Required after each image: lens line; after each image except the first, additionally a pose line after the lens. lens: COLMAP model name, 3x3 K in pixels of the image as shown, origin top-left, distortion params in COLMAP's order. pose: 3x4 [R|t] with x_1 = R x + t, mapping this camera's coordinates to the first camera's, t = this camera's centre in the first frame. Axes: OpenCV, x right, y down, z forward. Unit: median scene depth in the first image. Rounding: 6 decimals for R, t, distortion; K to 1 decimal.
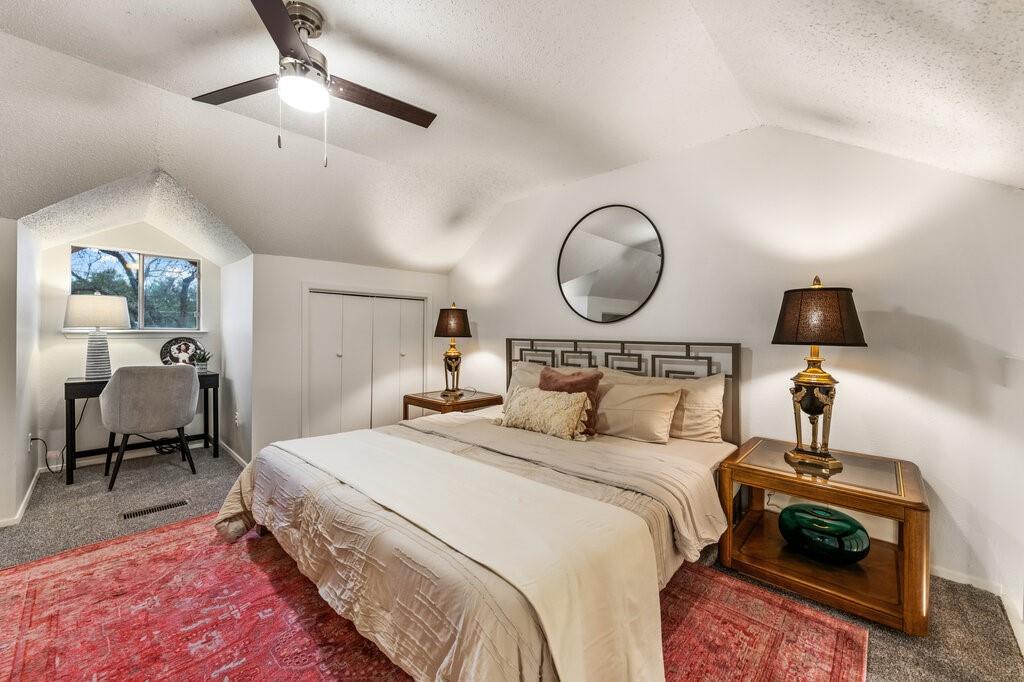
lens RADIAL K [[398.9, 0, 512.9], [0, 398.9, 334.2], [0, 0, 1]] dist [0.005956, -0.002337]
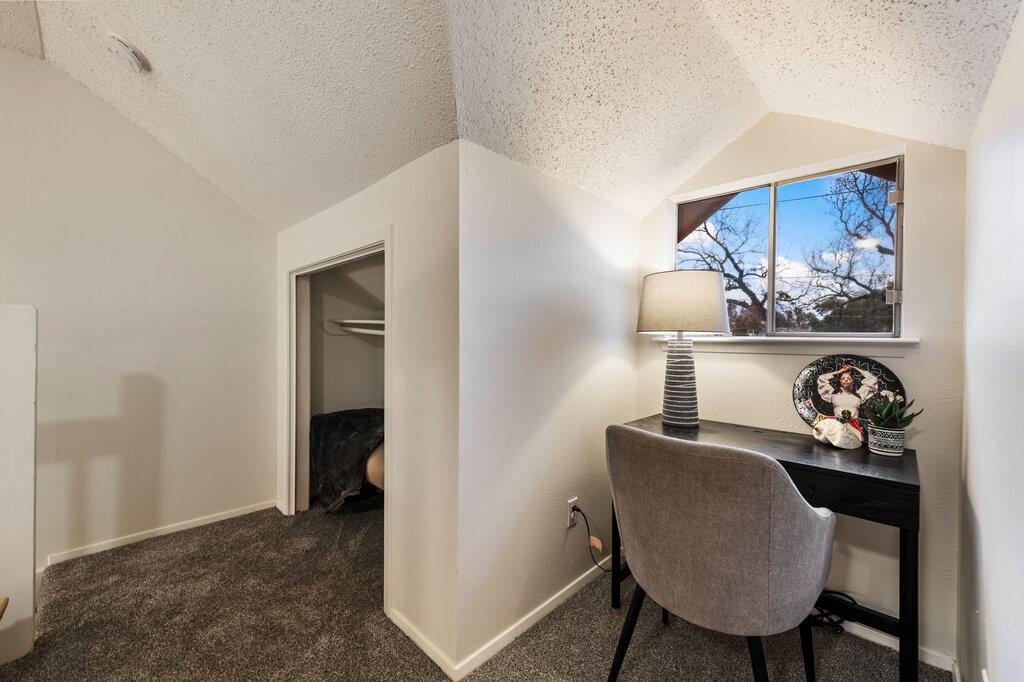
lens RADIAL K [[398.9, 0, 511.3], [0, 398.9, 339.3], [0, 0, 1]] dist [0.005956, -0.002337]
pose [[0.000831, 0.006923, -0.999976, -0.437693], [-0.018728, 0.999801, 0.006907, -0.004953], [0.999824, 0.018721, 0.000960, 0.689522]]
